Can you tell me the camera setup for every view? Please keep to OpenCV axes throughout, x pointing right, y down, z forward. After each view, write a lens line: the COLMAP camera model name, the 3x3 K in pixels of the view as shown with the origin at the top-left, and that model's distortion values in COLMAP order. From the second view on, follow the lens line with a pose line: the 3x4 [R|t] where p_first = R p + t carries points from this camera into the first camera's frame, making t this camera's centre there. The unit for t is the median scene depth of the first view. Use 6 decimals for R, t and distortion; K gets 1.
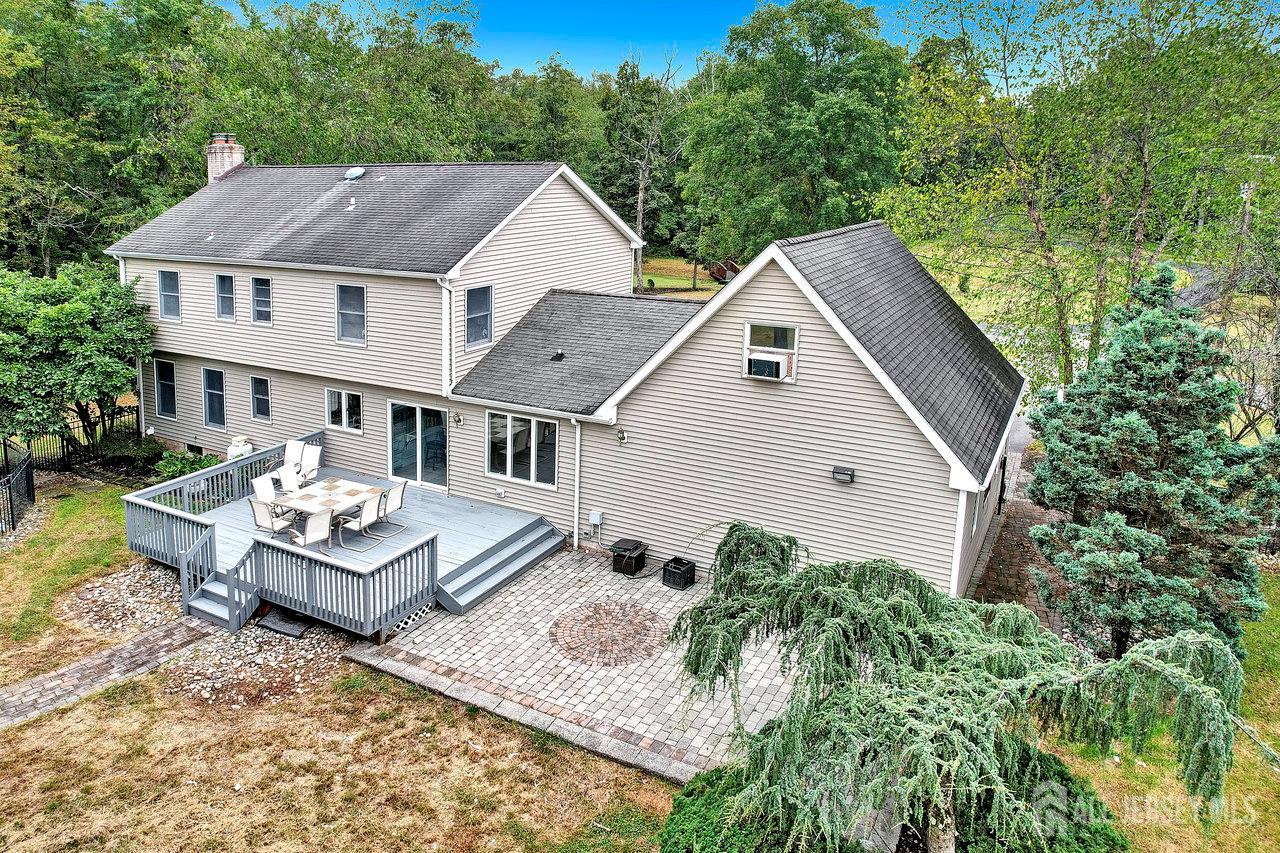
lens RADIAL K [[804.8, 0, 635.2], [0, 804.8, 272.7], [0, 0, 1]] dist [0.000036, -0.001020]
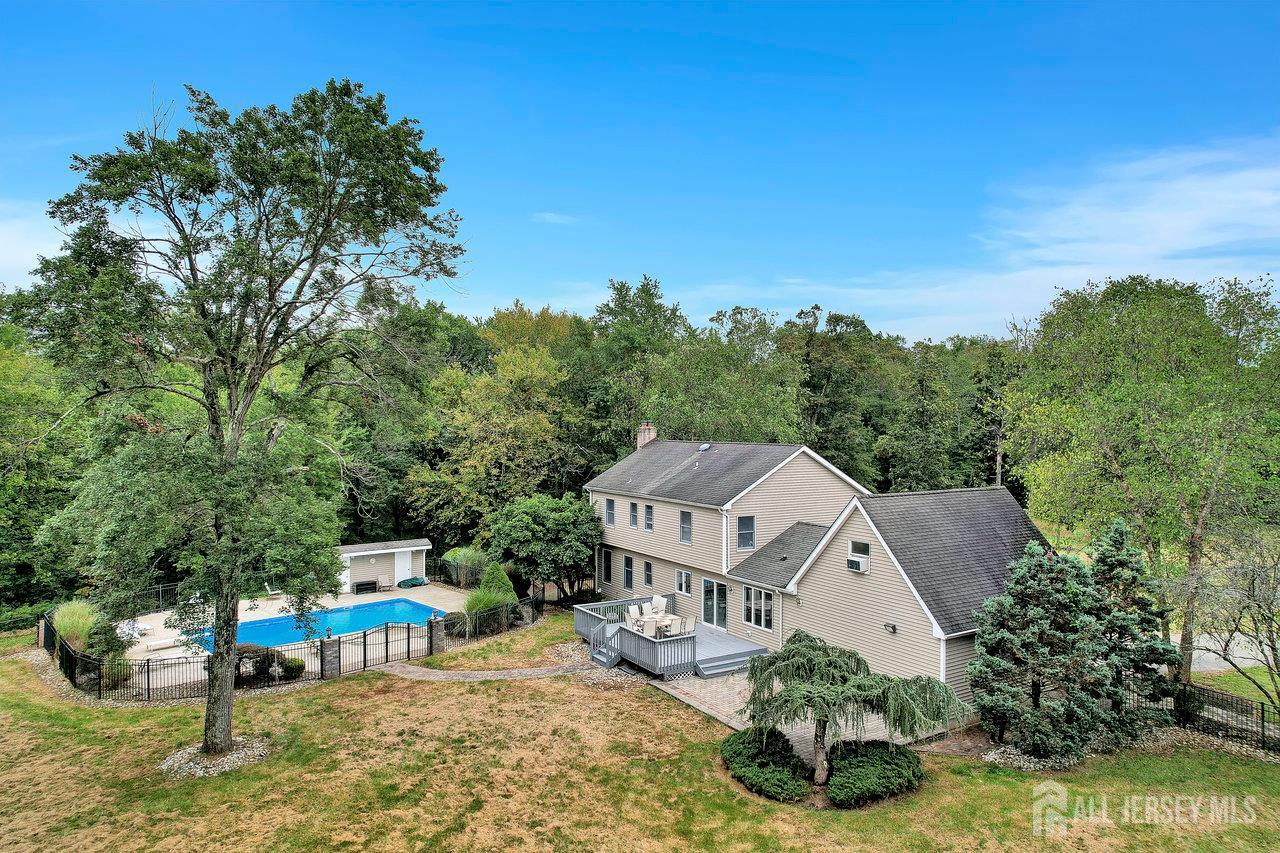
lens RADIAL K [[818.6, 0, 641.2], [0, 818.6, 416.6], [0, 0, 1]] dist [-0.082309, 0.068209]
pose [[0.845442, -0.002332, -0.534063, 0.560521], [-0.067401, 0.991529, -0.111027, 0.016484], [0.529798, 0.129863, 0.838123, -0.647017]]
